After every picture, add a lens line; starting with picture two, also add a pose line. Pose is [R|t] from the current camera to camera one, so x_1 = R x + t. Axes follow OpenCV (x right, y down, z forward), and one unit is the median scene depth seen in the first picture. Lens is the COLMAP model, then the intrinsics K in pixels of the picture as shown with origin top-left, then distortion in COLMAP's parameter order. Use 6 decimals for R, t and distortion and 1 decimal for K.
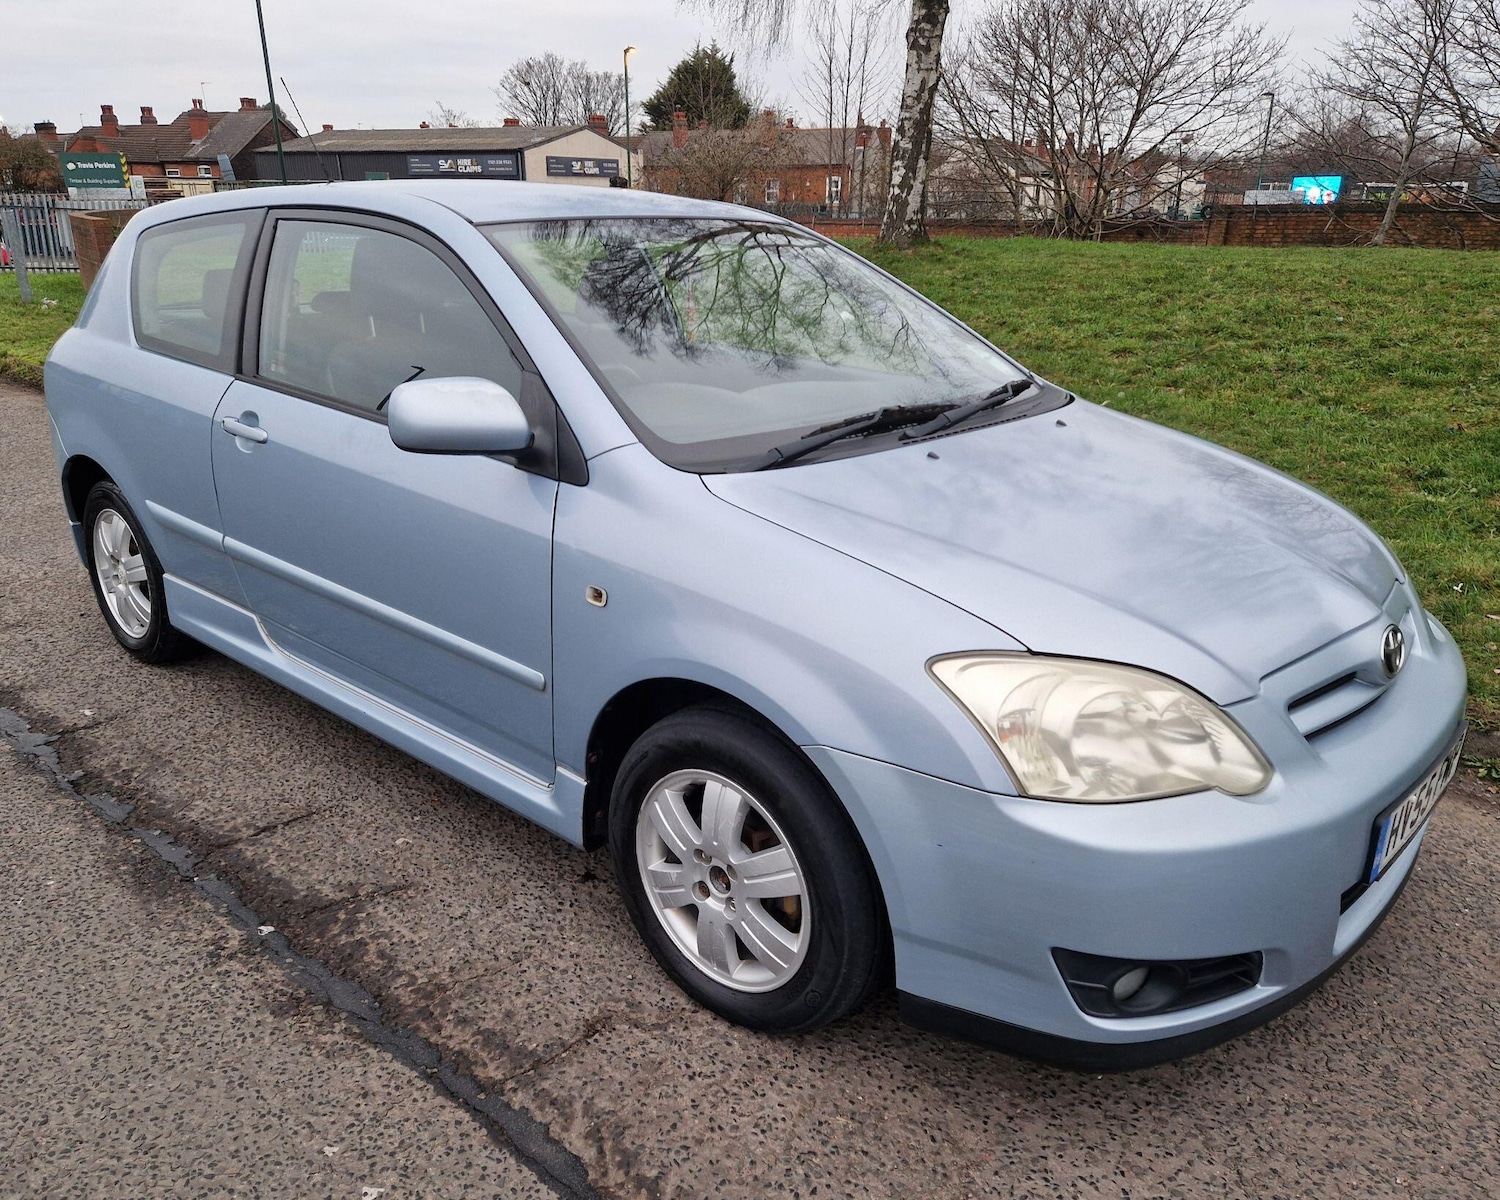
lens RADIAL K [[1162.4, 0, 728.1], [0, 1162.4, 647.7], [0, 0, 1]] dist [0.095468, -0.087027]
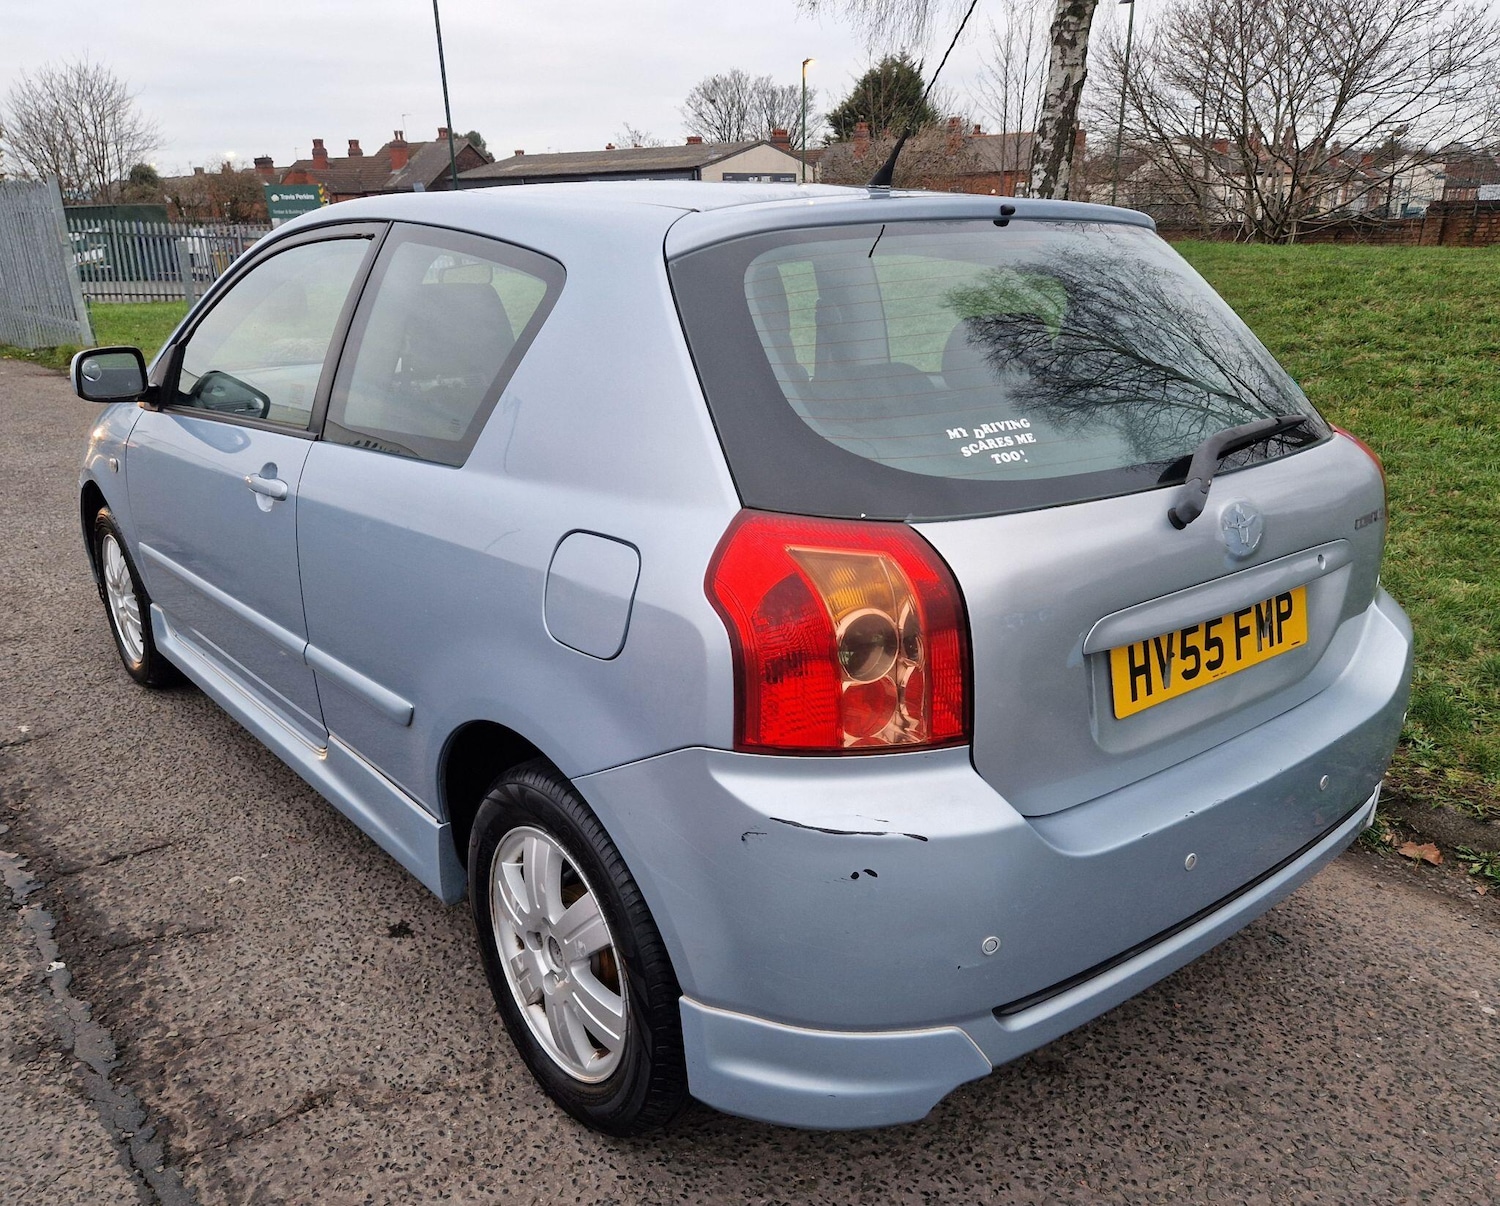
lens RADIAL K [[1179.0, 0, 721.8], [0, 1179.0, 673.0], [0, 0, 1]] dist [0.070230, -0.057811]
pose [[0.987926, 0.032564, -0.151464, 0.280131], [-0.031856, 0.999467, 0.007099, -0.027103], [0.151615, -0.002189, 0.988437, 0.095651]]
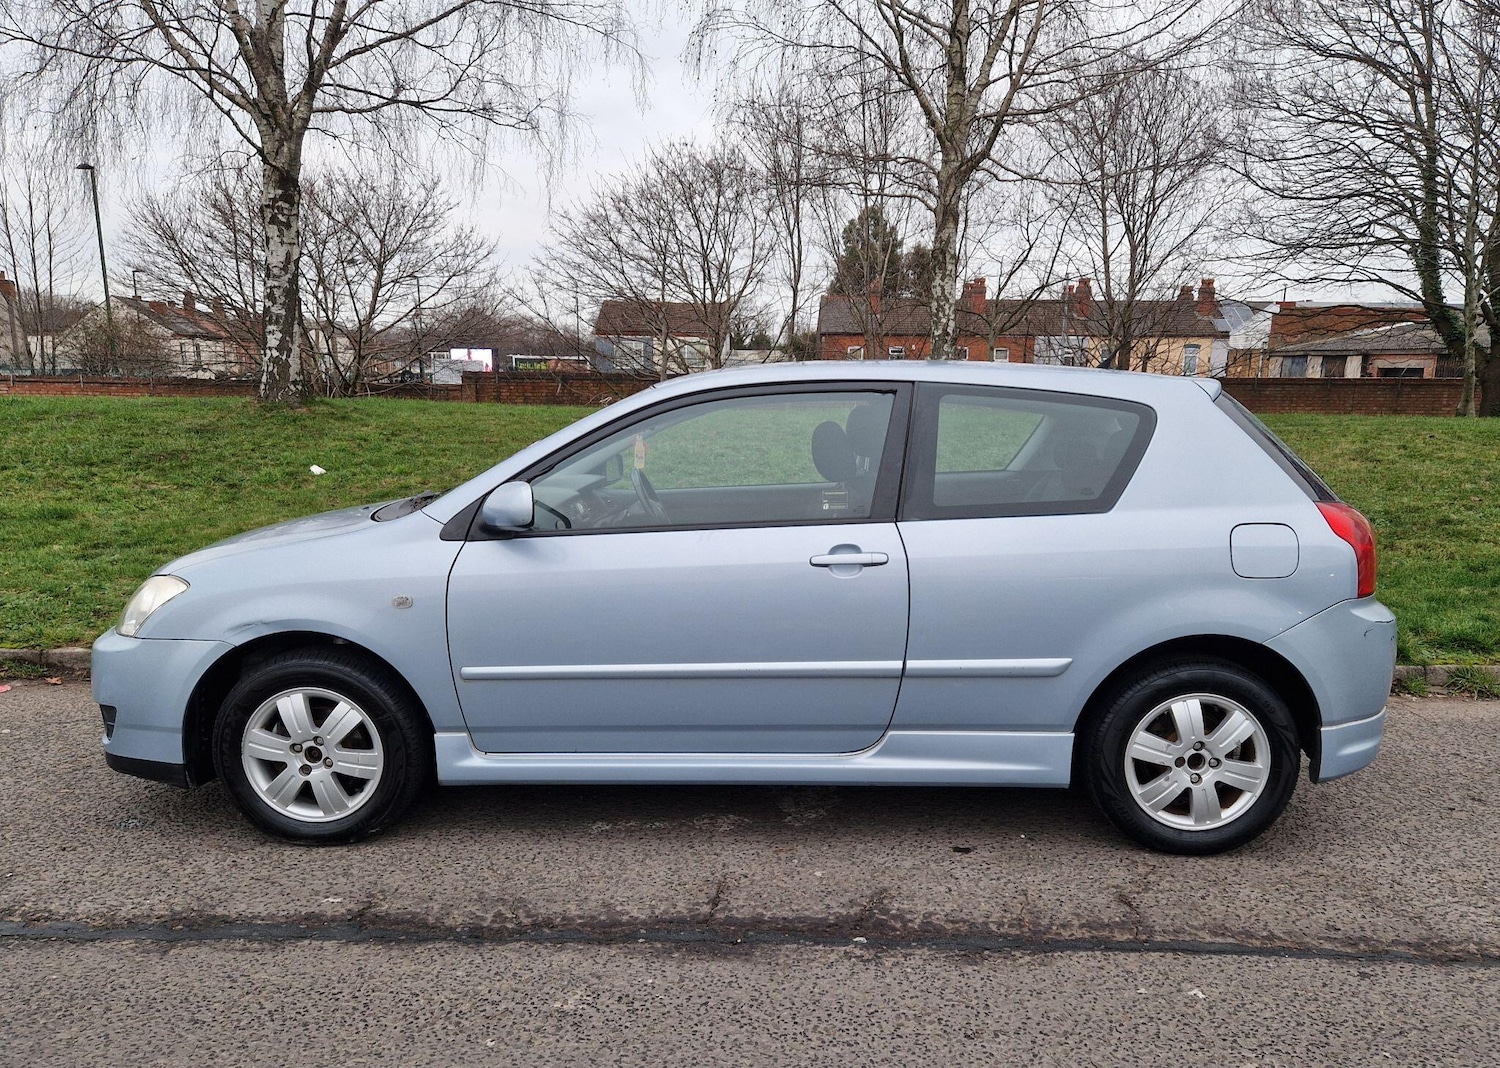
lens RADIAL K [[1148.6, 0, 796.9], [0, 1148.6, 614.7], [0, 0, 1]] dist [0.083617, -0.074329]
pose [[0.744631, -0.131724, 0.654350, -1.125230], [0.227219, 0.971808, -0.062939, -0.030164], [-0.627612, 0.195546, 0.753568, 0.056427]]
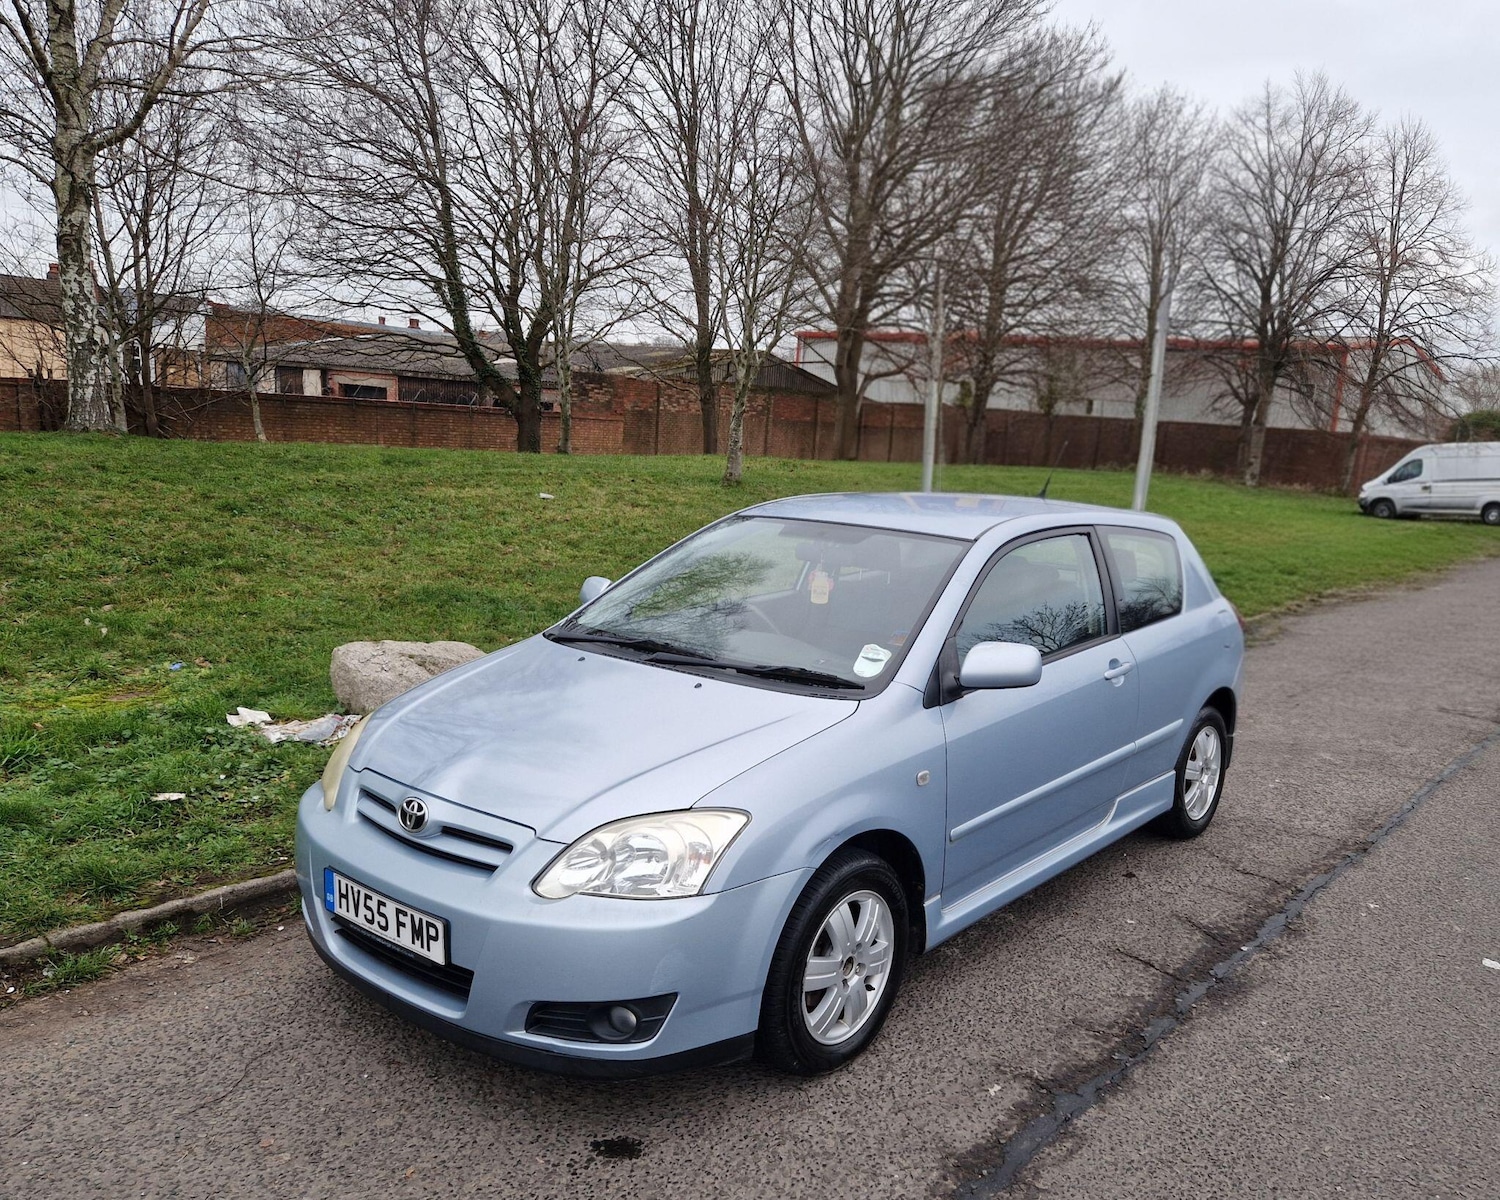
lens RADIAL K [[1158.4, 0, 817.7], [0, 1158.4, 662.1], [0, 0, 1]] dist [0.079392, -0.065688]
pose [[-0.076303, -0.212903, 0.974089, -1.796497], [0.290165, 0.929913, 0.225977, -0.663686], [-0.953930, 0.299889, -0.009178, 1.399110]]
